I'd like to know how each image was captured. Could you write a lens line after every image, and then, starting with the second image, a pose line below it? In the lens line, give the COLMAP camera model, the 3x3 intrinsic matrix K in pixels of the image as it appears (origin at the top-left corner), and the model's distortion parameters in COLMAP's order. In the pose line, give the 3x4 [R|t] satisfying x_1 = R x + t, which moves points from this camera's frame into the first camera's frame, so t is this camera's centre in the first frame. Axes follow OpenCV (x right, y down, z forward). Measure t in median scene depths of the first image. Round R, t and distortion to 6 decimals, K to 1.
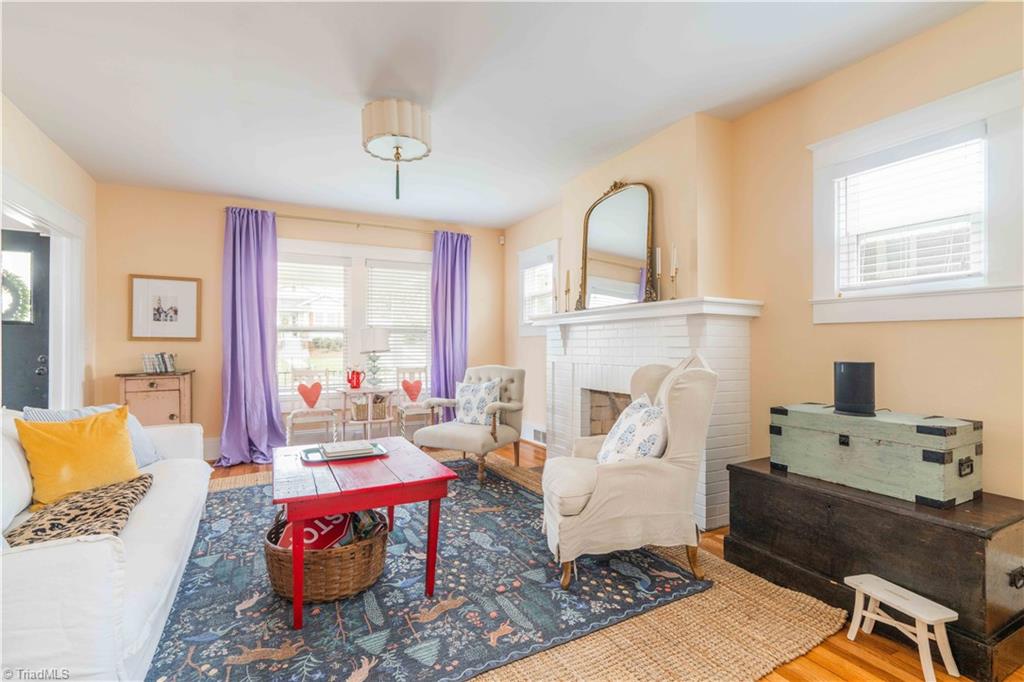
lens RADIAL K [[468.2, 0, 503.6], [0, 468.2, 343.9], [0, 0, 1]] dist [-0.006876, 0.000909]
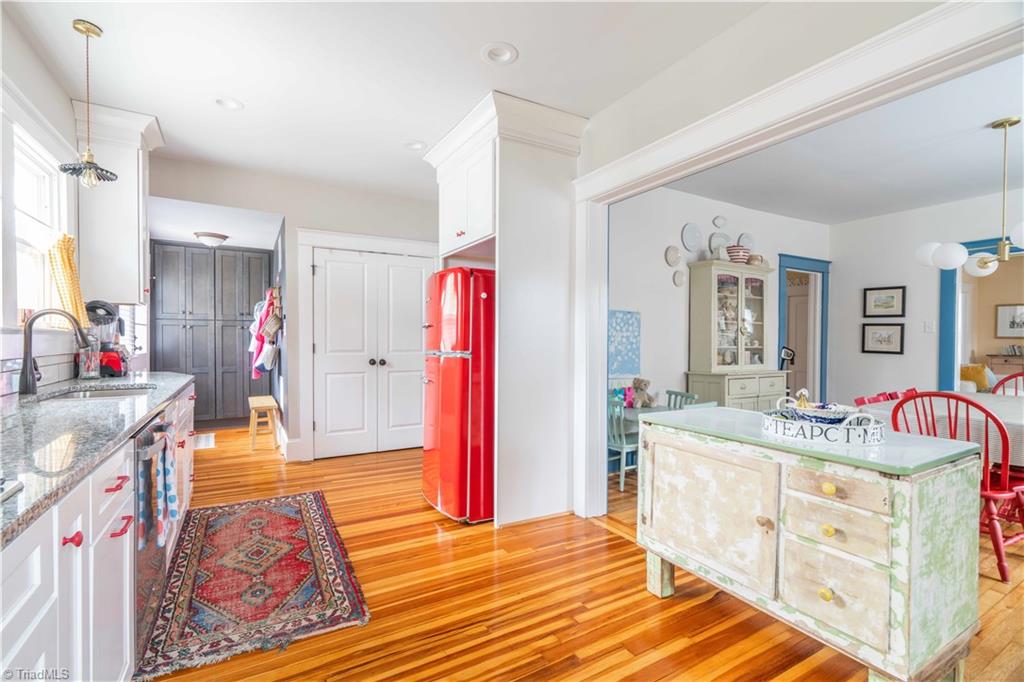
lens RADIAL K [[468.2, 0, 517.2], [0, 468.2, 344.7], [0, 0, 1]] dist [-0.006876, 0.000909]
pose [[0.058653, 0.018872, -0.998100, 1.481314], [-0.001571, 0.999822, 0.018813, -0.021106], [0.998277, 0.000465, 0.058673, -1.608959]]
